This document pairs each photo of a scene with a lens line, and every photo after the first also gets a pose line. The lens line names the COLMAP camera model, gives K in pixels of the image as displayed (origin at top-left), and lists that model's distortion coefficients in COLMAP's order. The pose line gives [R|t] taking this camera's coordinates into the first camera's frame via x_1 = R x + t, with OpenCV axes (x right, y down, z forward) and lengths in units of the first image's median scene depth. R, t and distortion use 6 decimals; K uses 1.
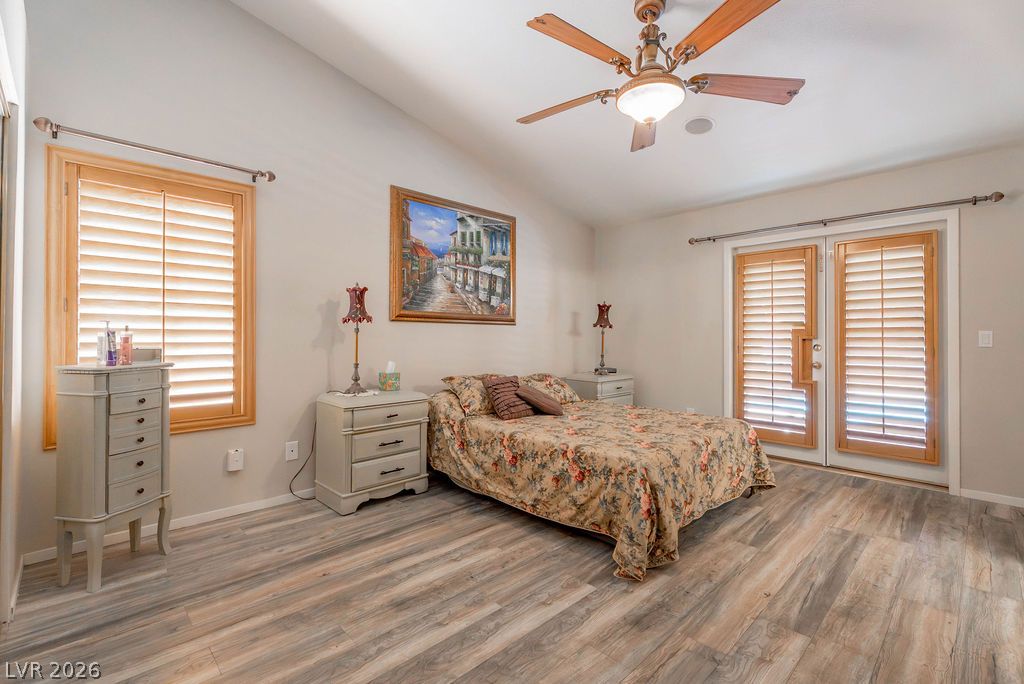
lens RADIAL K [[458.0, 0, 511.6], [0, 458.0, 335.4], [0, 0, 1]] dist [-0.000660, -0.001184]
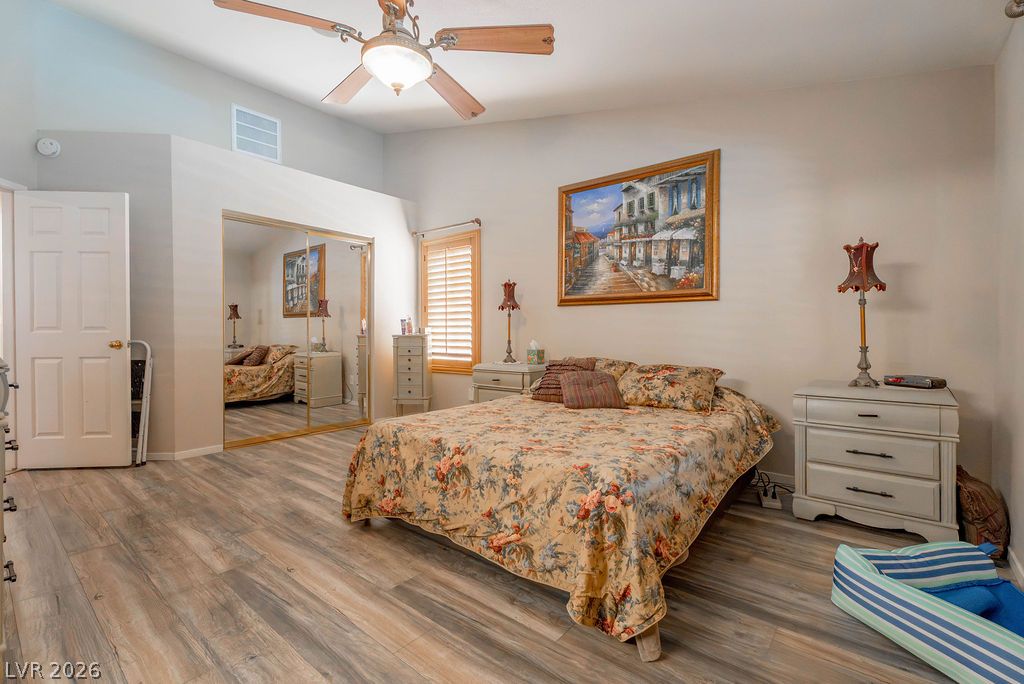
lens RADIAL K [[458.0, 0, 507.3], [0, 458.0, 339.5], [0, 0, 1]] dist [-0.000660, -0.001184]
pose [[0.104695, 0.010864, -0.994445, 0.798776], [0.001089, 0.999938, 0.011039, 0.035587], [0.994504, -0.002239, 0.104676, 0.692986]]
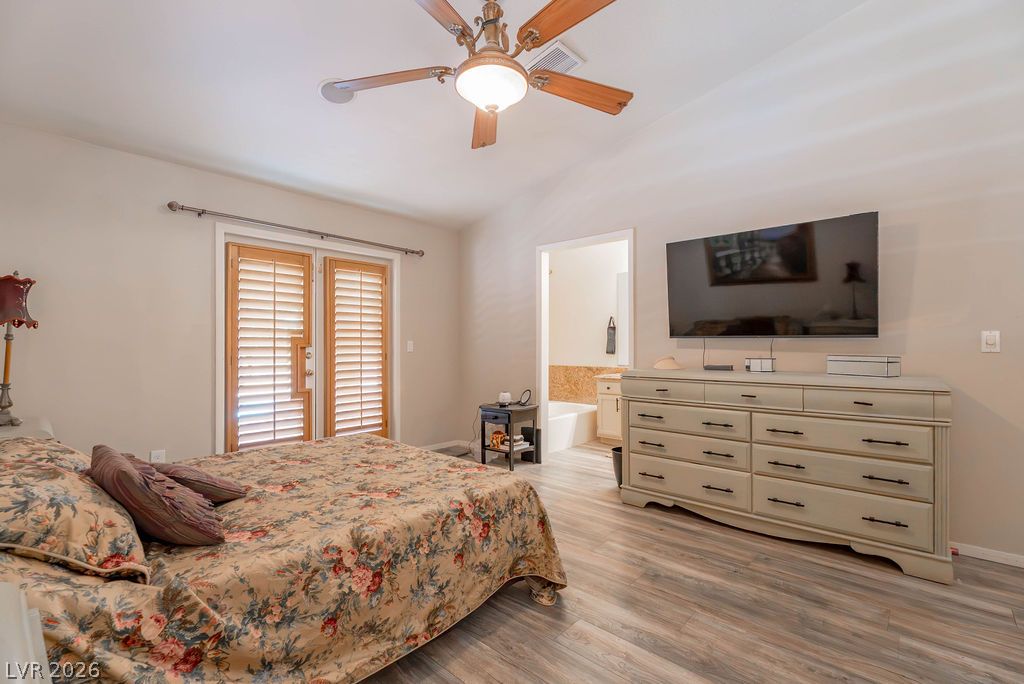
lens RADIAL K [[458.0, 0, 509.8], [0, 458.0, 342.4], [0, 0, 1]] dist [-0.000660, -0.001184]
pose [[-0.071076, 0.003968, 0.997463, -0.379336], [-0.004176, 0.999982, -0.004276, 0.000023], [-0.997462, -0.004469, -0.071059, 0.631857]]
